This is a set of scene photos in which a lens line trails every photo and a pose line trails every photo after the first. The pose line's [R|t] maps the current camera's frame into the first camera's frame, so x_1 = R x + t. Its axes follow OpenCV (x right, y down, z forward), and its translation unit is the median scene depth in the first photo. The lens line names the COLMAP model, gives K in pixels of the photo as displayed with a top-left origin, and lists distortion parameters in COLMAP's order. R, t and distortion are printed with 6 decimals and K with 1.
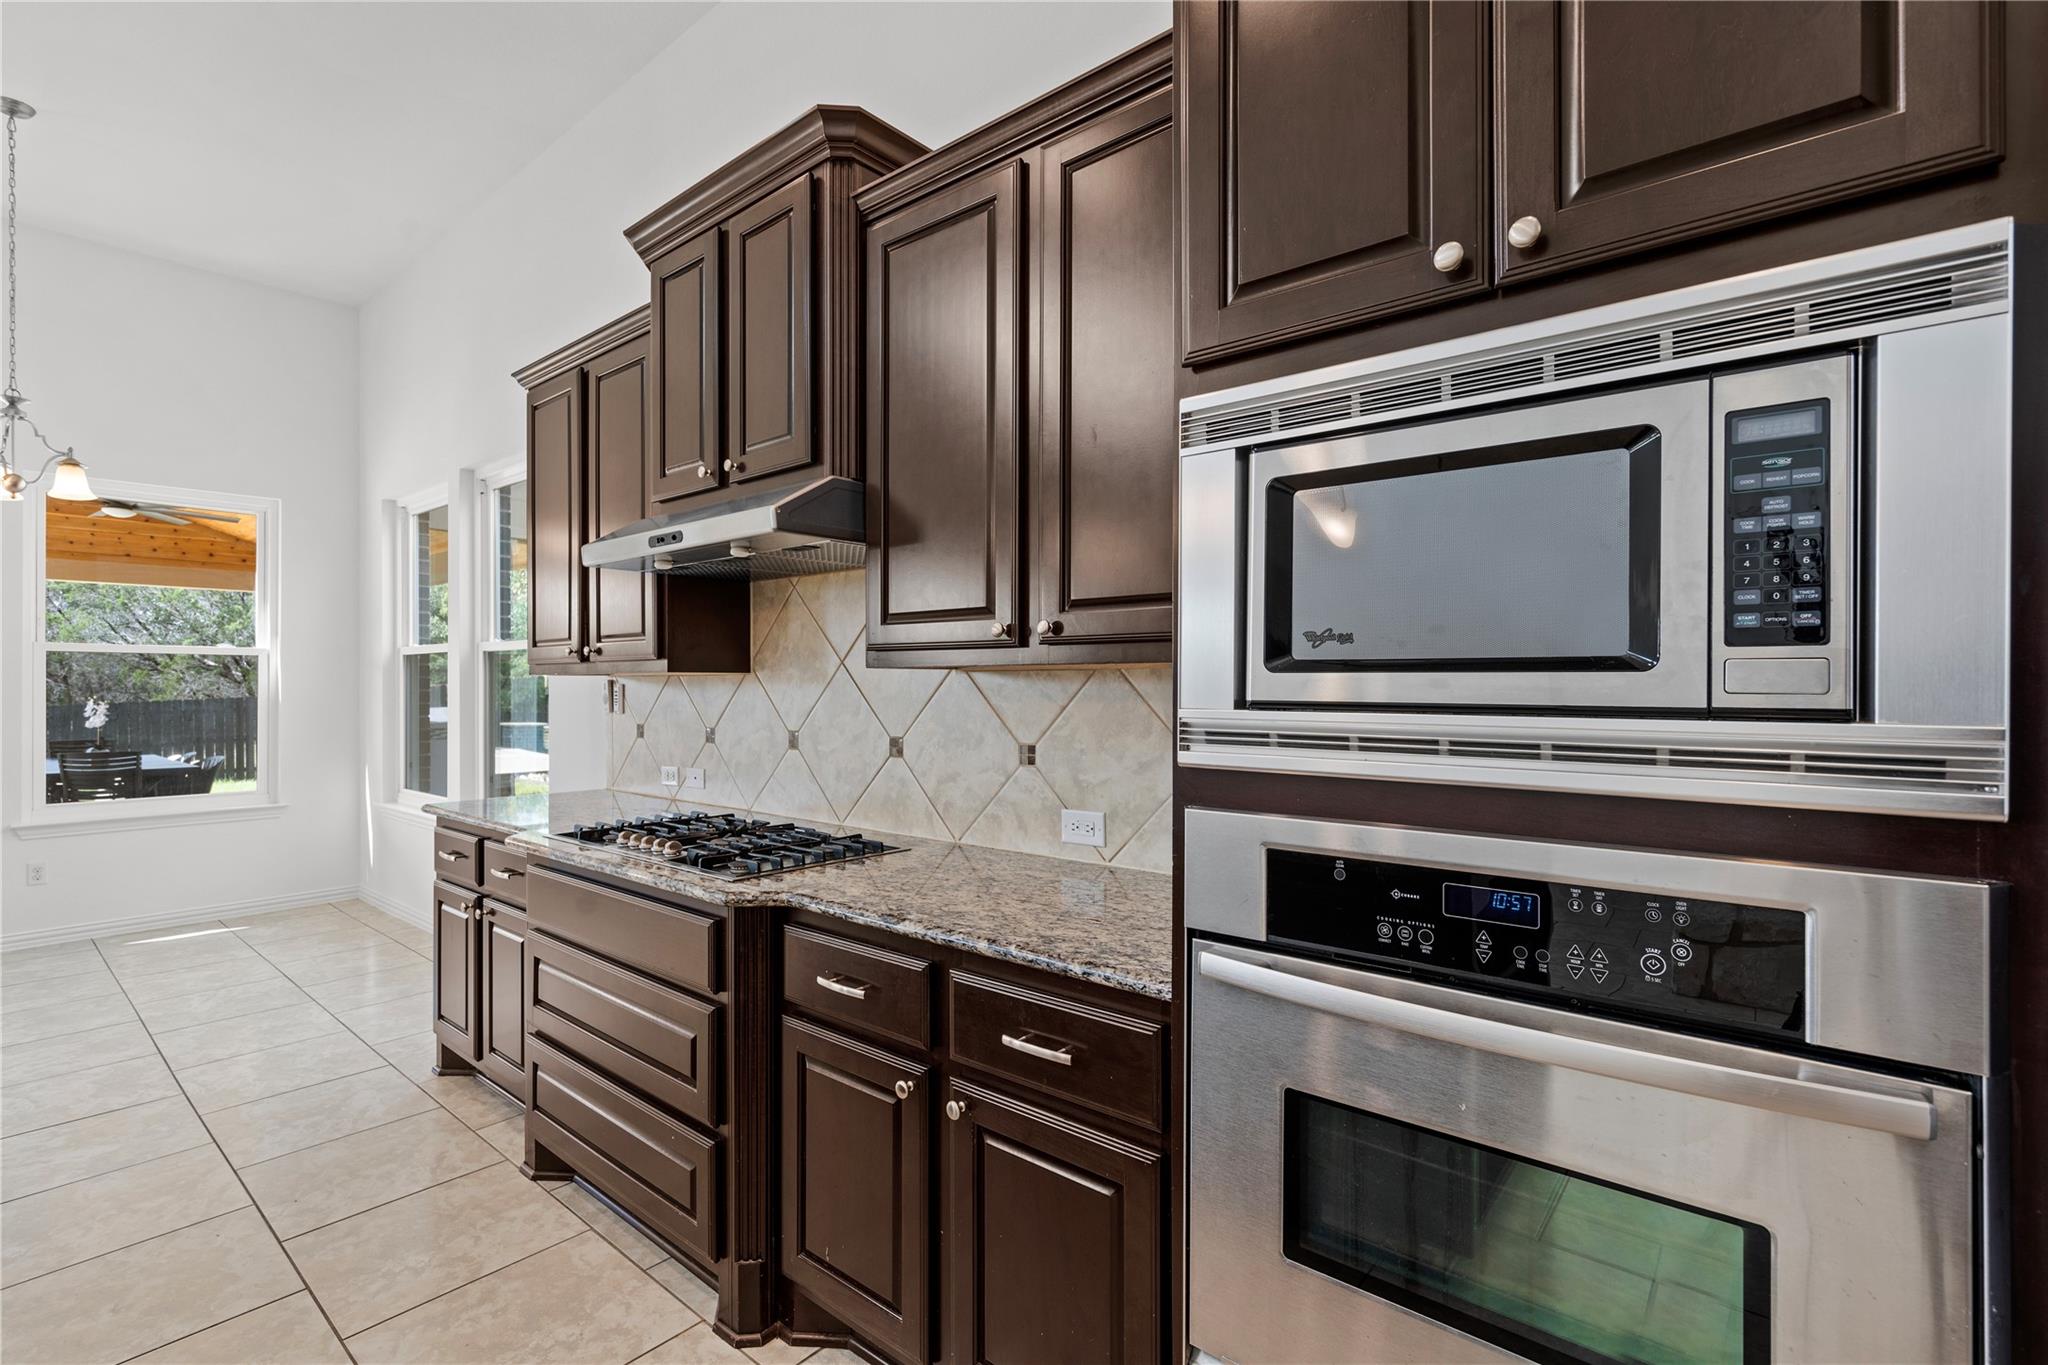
lens RADIAL K [[926.6, 0, 1024.0], [0, 926.6, 682.5], [0, 0, 1]] dist [-0.000897, 0.000898]
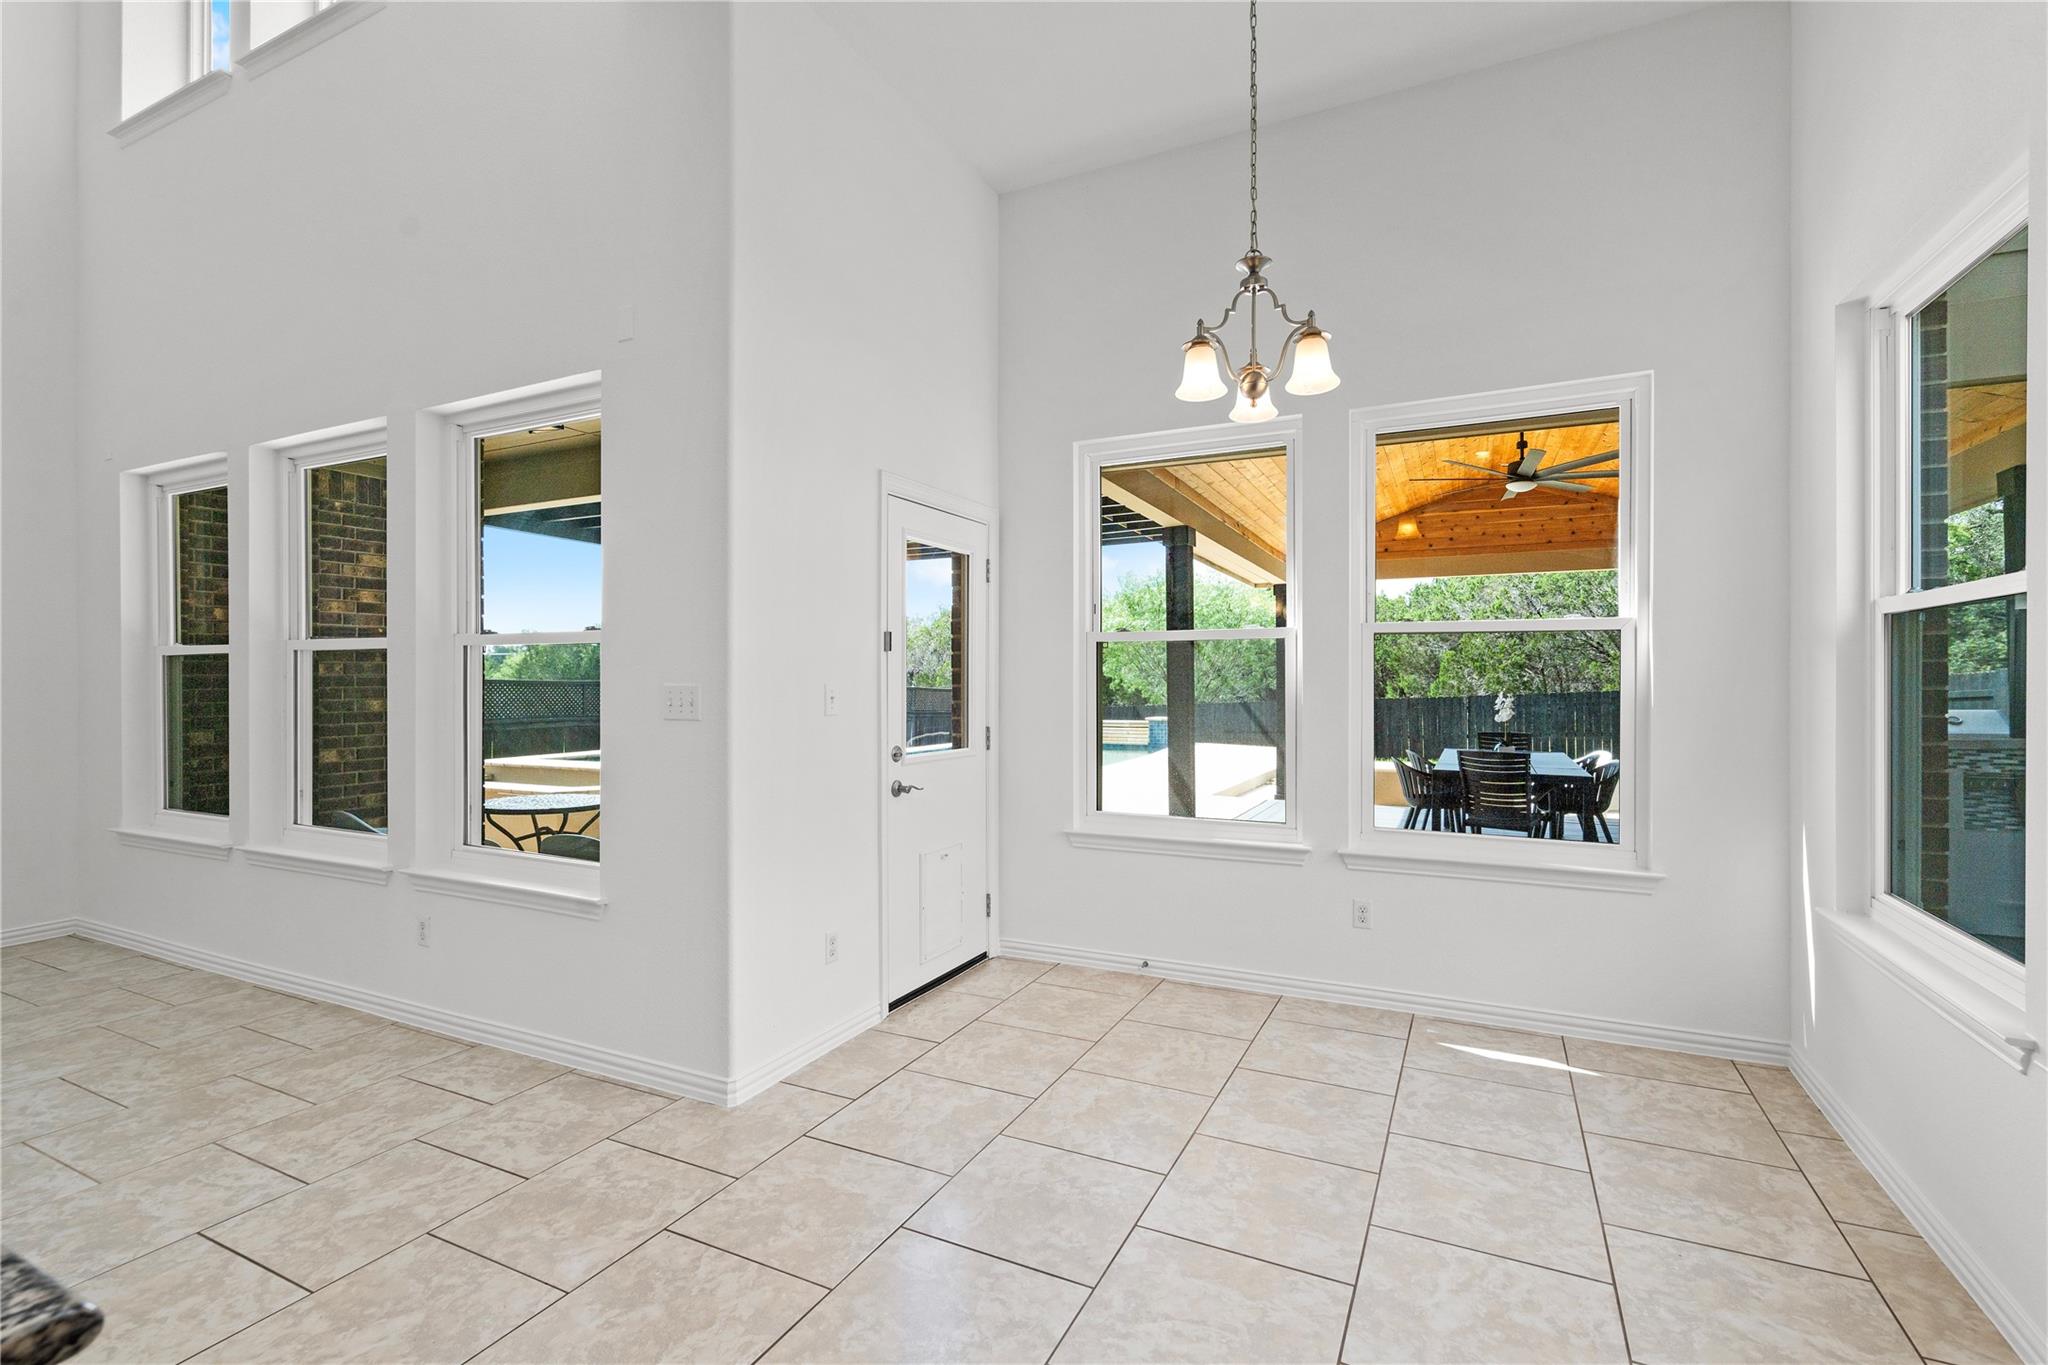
lens RADIAL K [[931.5, 0, 1021.9], [0, 931.5, 678.7], [0, 0, 1]] dist [-0.003350, 0.001523]
pose [[0.242405, 0.002341, -0.970172, -0.641591], [0.003098, 0.999990, 0.003187, 0.001690], [0.970170, -0.003778, 0.242396, 0.928476]]
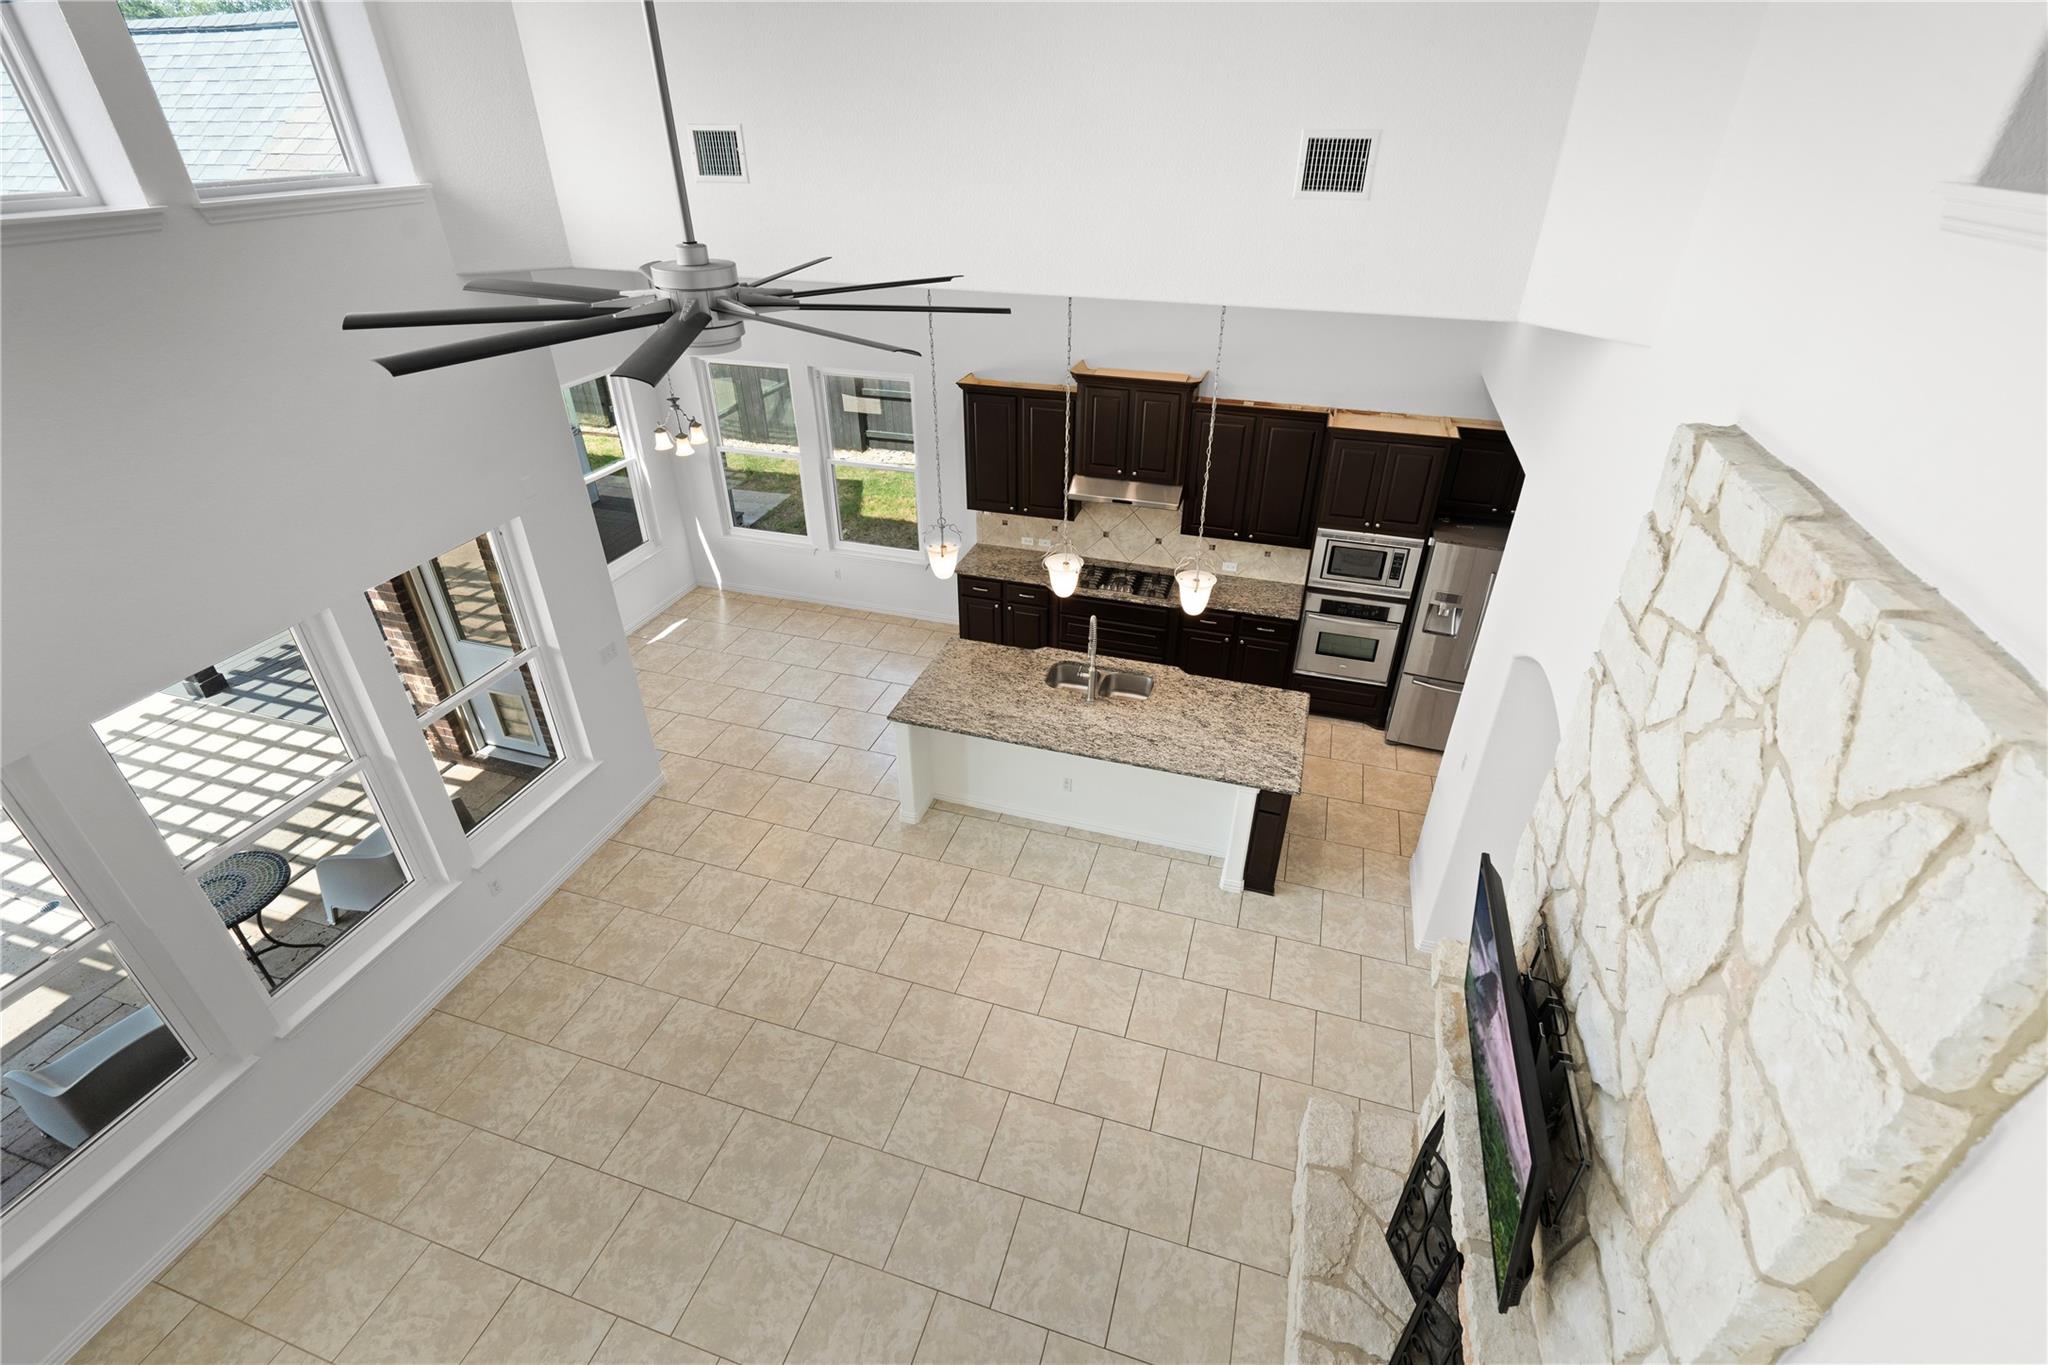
lens RADIAL K [[929.2, 0, 1022.5], [0, 929.2, 688.3], [0, 0, 1]] dist [-0.004752, 0.003605]
pose [[0.922960, -0.205377, 0.325523, -1.634339], [-0.001228, 0.844167, 0.536078, -1.158530], [-0.384894, -0.495179, 0.778880, -1.483021]]
